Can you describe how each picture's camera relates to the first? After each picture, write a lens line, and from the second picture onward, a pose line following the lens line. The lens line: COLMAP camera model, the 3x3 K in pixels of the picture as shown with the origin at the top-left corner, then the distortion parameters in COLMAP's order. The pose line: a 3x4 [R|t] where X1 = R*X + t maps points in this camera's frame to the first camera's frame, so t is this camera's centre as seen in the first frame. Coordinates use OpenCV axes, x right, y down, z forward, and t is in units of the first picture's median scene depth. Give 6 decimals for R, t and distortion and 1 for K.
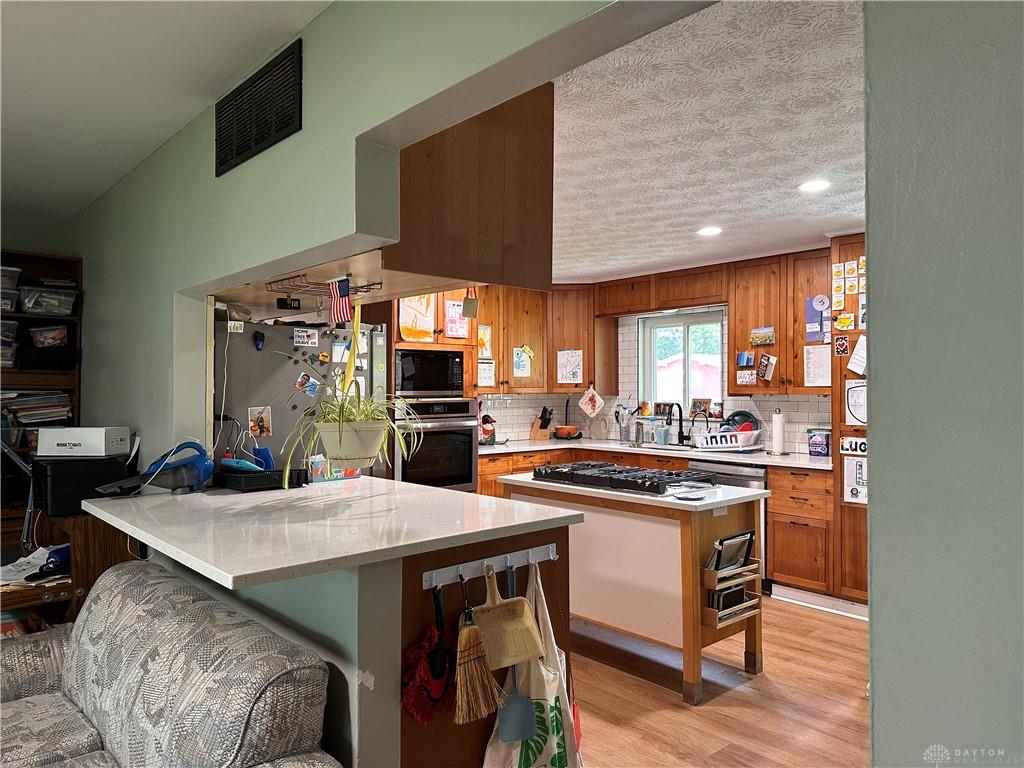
lens RADIAL K [[709.3, 0, 512.0], [0, 709.3, 384.0], [0, 0, 1]] dist [0.060922, -0.071944]
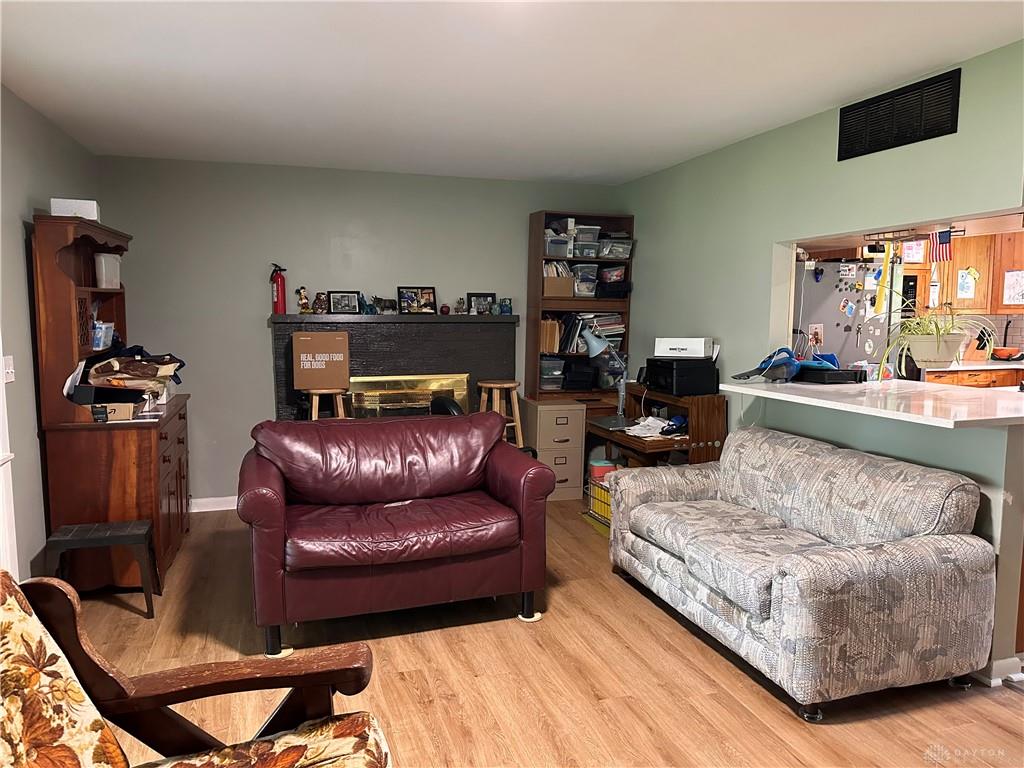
lens RADIAL K [[709.3, 0, 512.0], [0, 709.3, 384.0], [0, 0, 1]] dist [0.060922, -0.071944]
pose [[0.911278, 0.039931, -0.409851, -0.244030], [0.004738, 0.994205, 0.107399, -0.002854], [0.411764, -0.099812, 0.905808, -0.366834]]
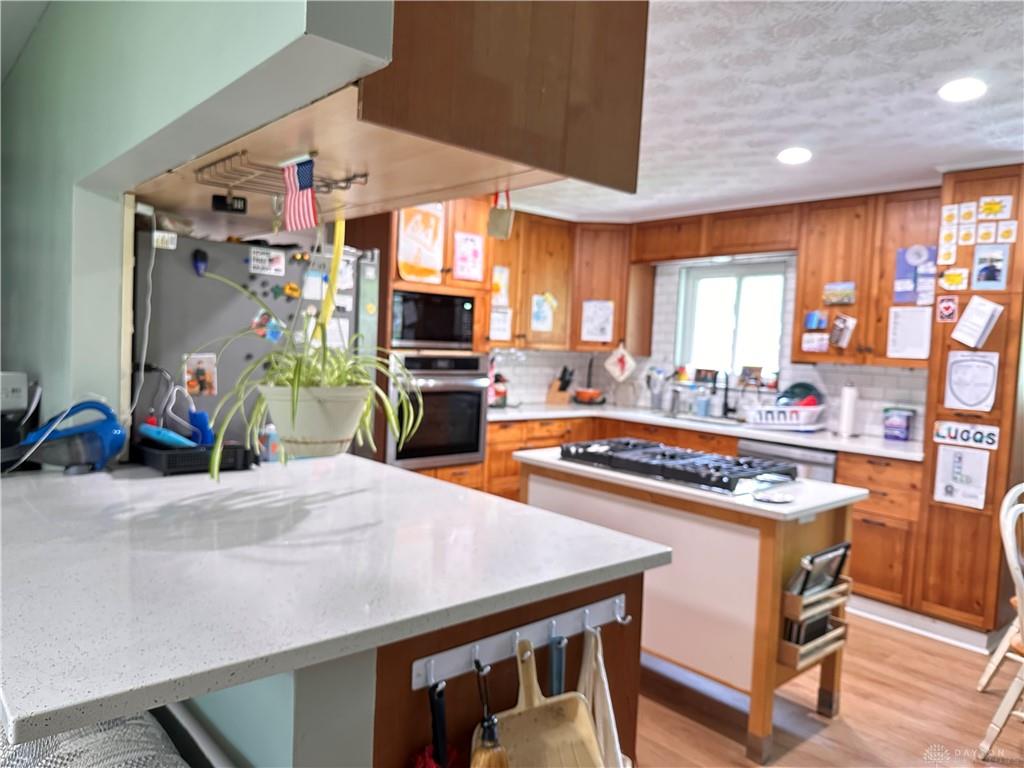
lens RADIAL K [[721.6, 0, 512.0], [0, 721.6, 384.0], [0, 0, 1]] dist [0.036992, -0.085826]
pose [[0.998986, 0.044939, -0.002713, -0.025388], [-0.044671, 0.996916, 0.064526, 0.000220], [0.005604, -0.064339, 0.997912, 0.204132]]
